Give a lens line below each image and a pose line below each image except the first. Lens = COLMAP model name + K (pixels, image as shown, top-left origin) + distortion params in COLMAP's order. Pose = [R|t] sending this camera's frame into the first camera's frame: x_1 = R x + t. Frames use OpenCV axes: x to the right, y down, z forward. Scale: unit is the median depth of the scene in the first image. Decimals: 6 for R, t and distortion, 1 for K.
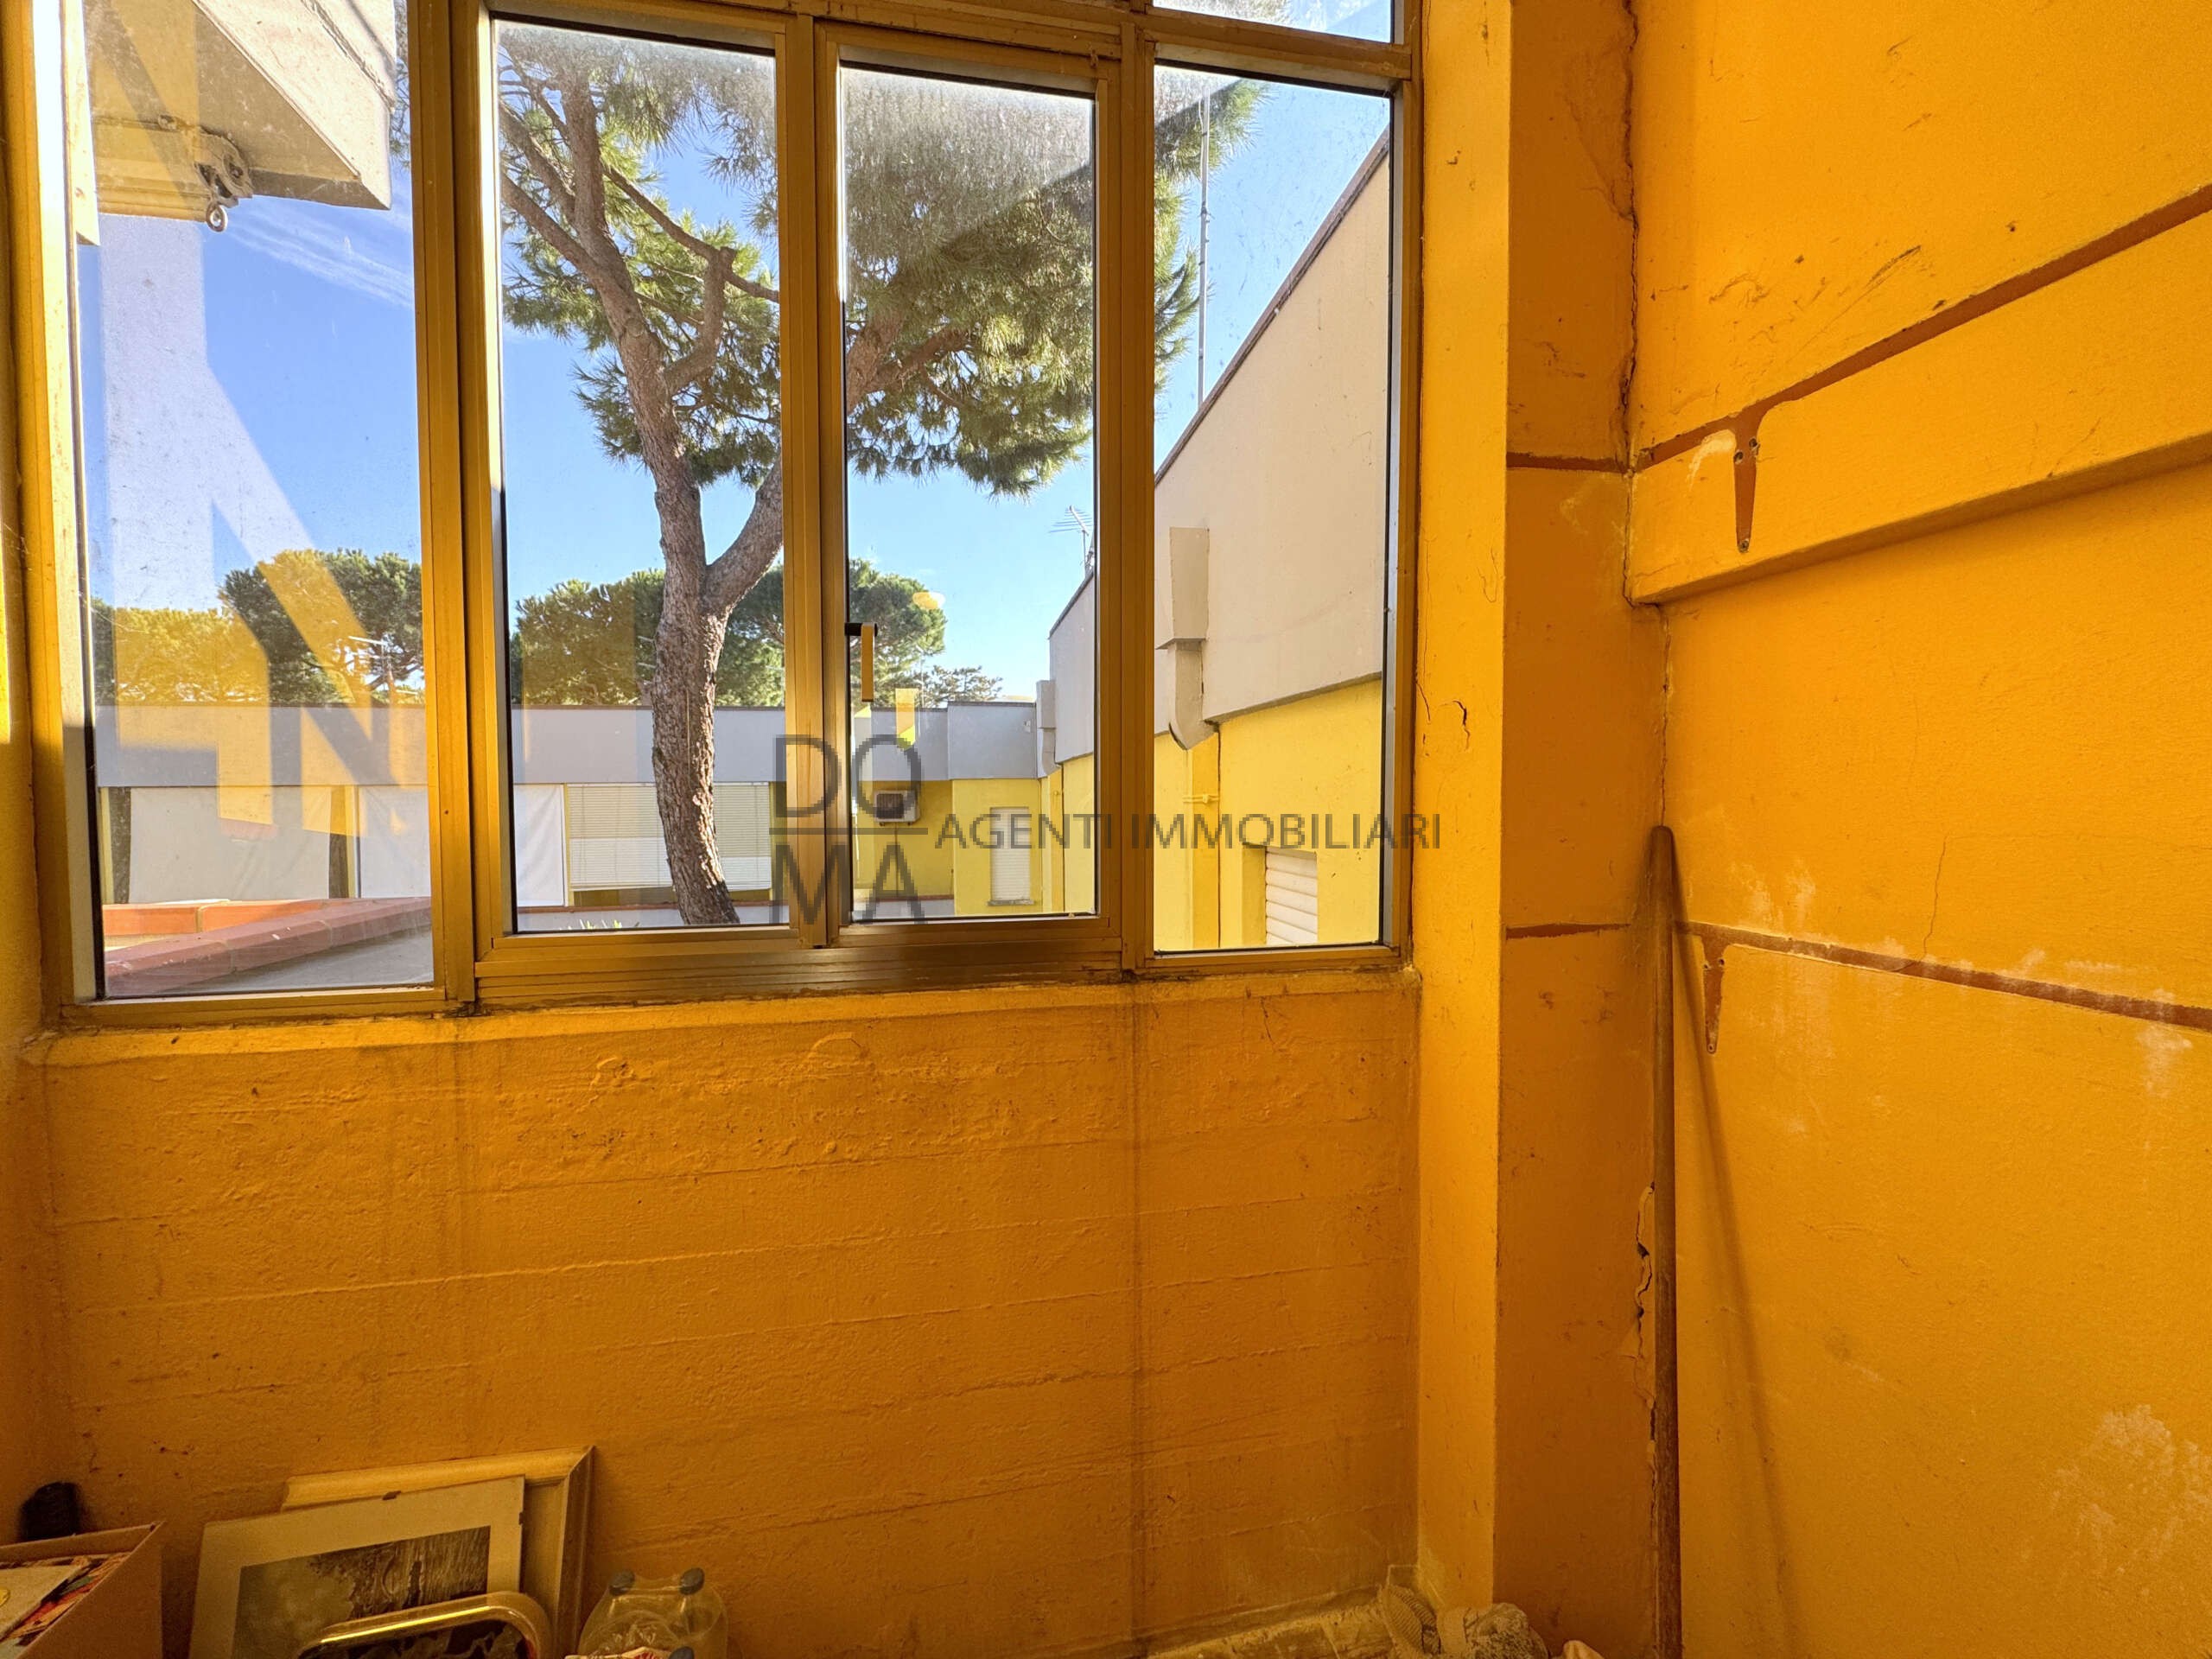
lens RADIAL K [[875.5, 0, 1104.6], [0, 875.5, 826.7], [0, 0, 1]] dist [-0.002200, 0.000177]
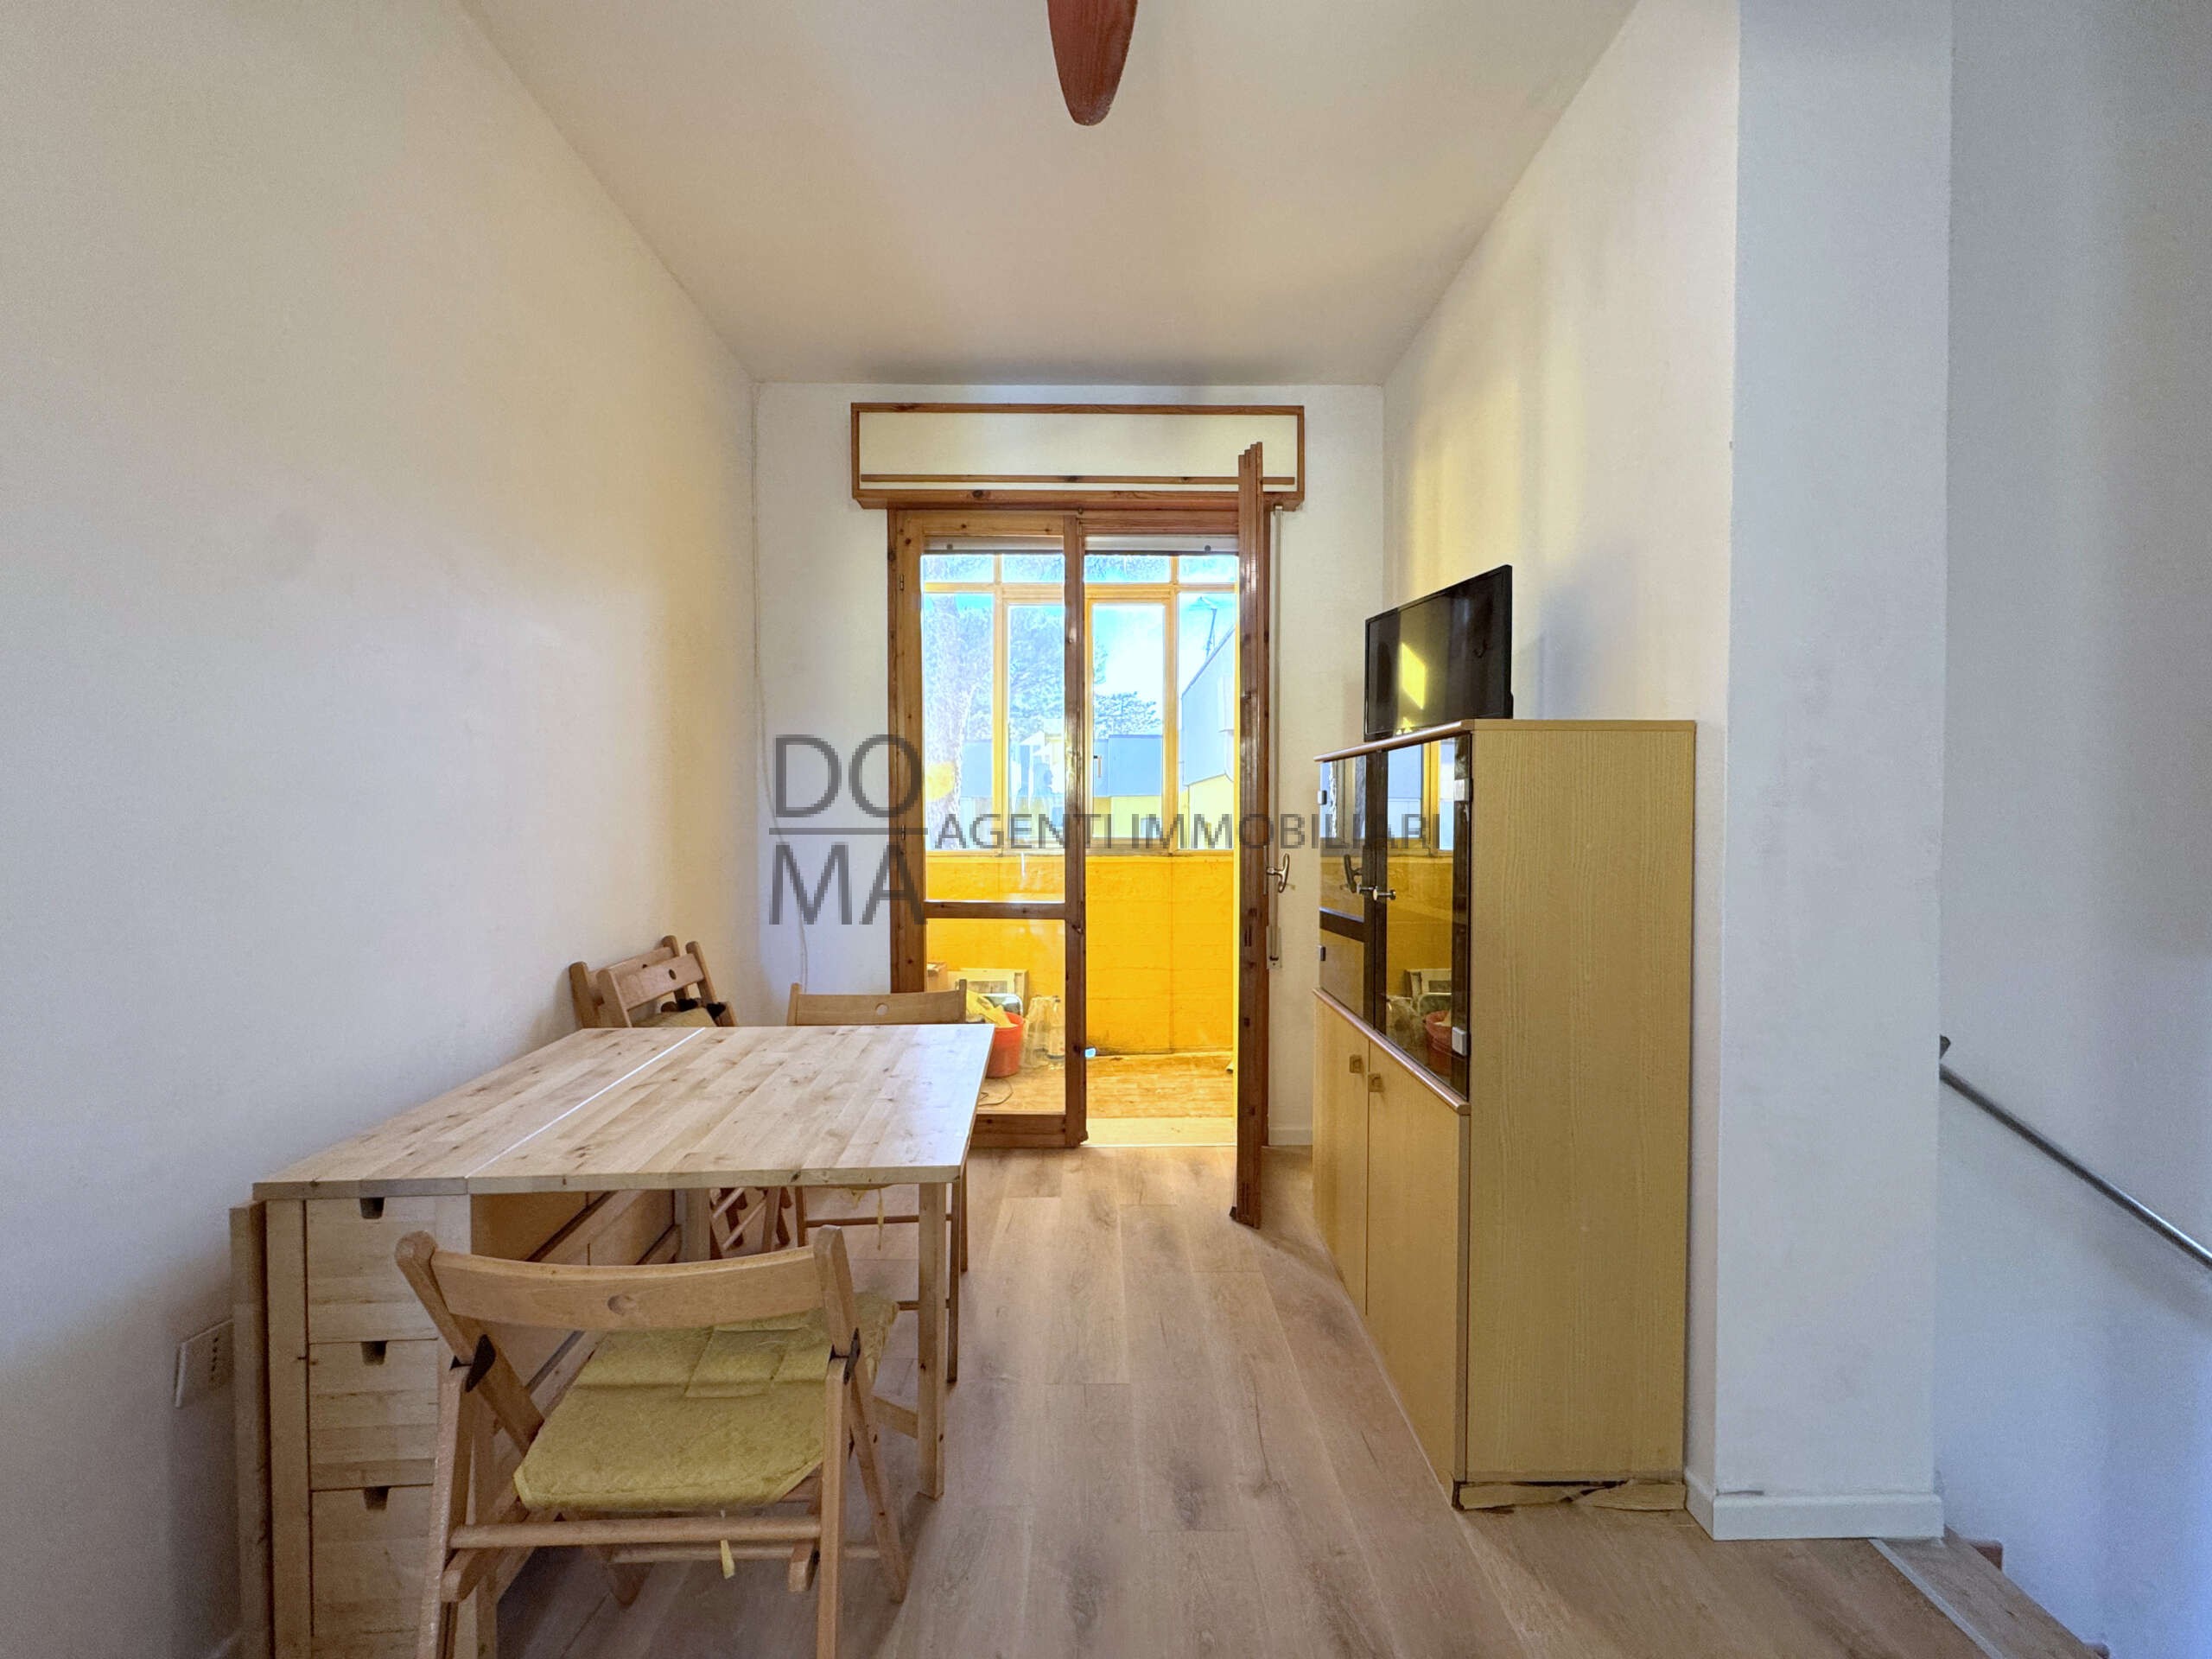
lens RADIAL K [[875.5, 0, 1104.6], [0, 875.5, 826.7], [0, 0, 1]] dist [-0.002200, 0.000177]
pose [[0.984588, 0.009581, -0.174628, 0.393958], [-0.012736, 0.999775, -0.016956, 0.126692], [0.174426, 0.018919, 0.984488, -2.564908]]
